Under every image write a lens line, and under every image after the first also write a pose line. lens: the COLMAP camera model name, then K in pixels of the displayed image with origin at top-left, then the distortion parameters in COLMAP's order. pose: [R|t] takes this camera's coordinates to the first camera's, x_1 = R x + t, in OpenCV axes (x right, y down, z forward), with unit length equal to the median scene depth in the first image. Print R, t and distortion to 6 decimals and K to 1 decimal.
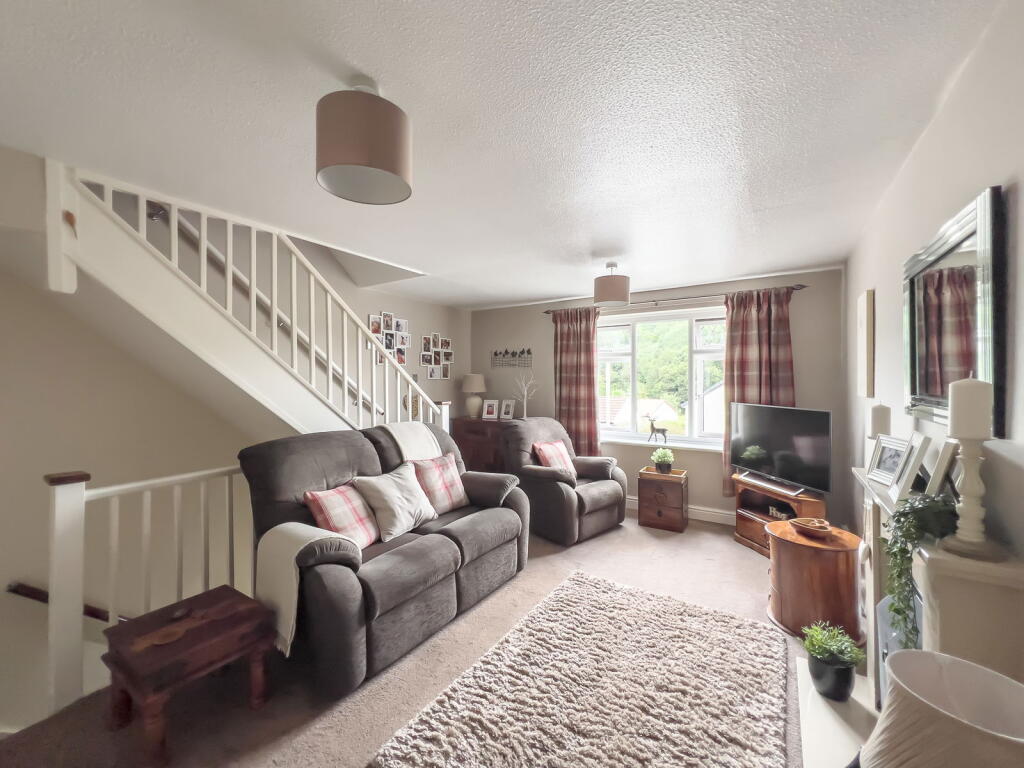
lens RADIAL K [[417.0, 0, 505.3], [0, 417.0, 378.3], [0, 0, 1]] dist [0.002151, 0.000345]
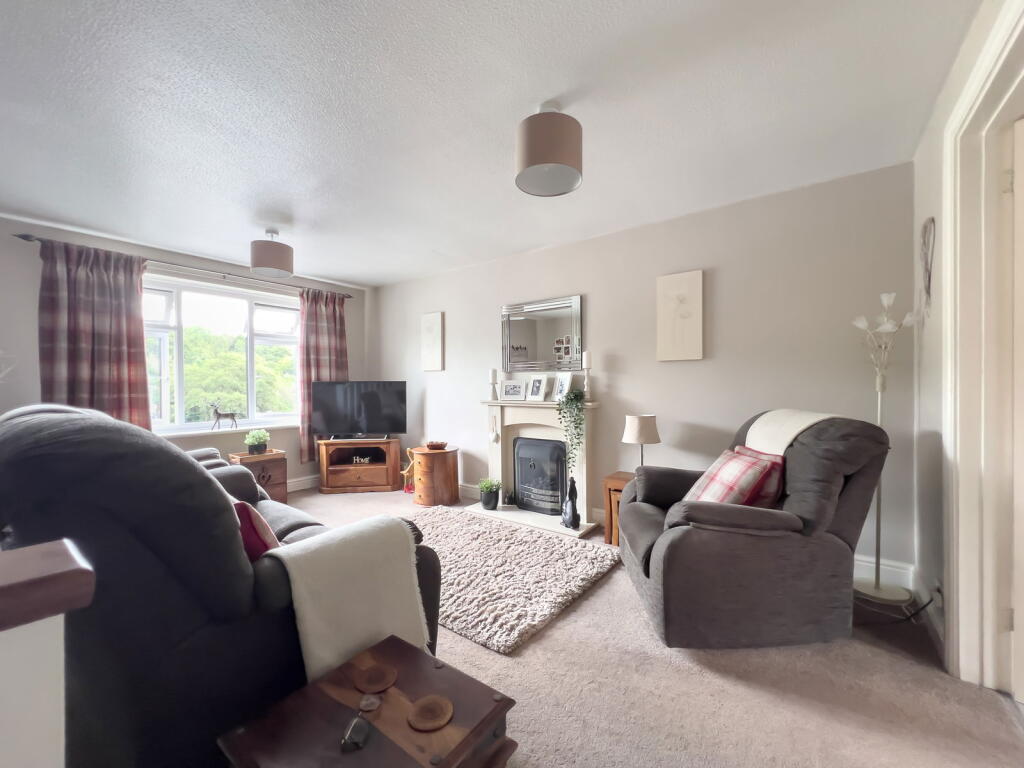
lens RADIAL K [[417.0, 0, 508.8], [0, 417.0, 388.1], [0, 0, 1]] dist [0.002151, 0.000345]
pose [[0.063996, -0.004265, 0.997941, -0.595688], [0.004393, 0.999982, 0.003992, 0.074222], [-0.997941, 0.004128, 0.064013, 0.372026]]
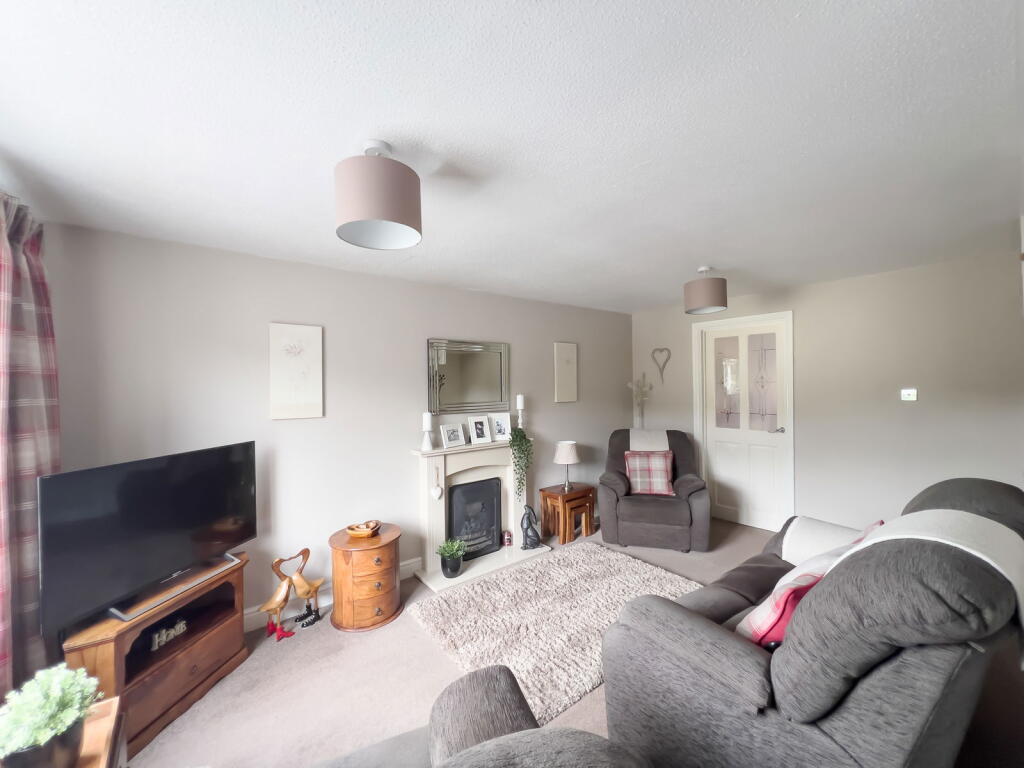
lens RADIAL K [[417.0, 0, 512.3], [0, 417.0, 385.3], [0, 0, 1]] dist [0.002151, 0.000345]
pose [[-0.952159, 0.019055, 0.305009, 0.003469], [0.019312, 0.999811, -0.002175, -0.021317], [-0.304993, 0.003819, -0.952347, 1.253238]]
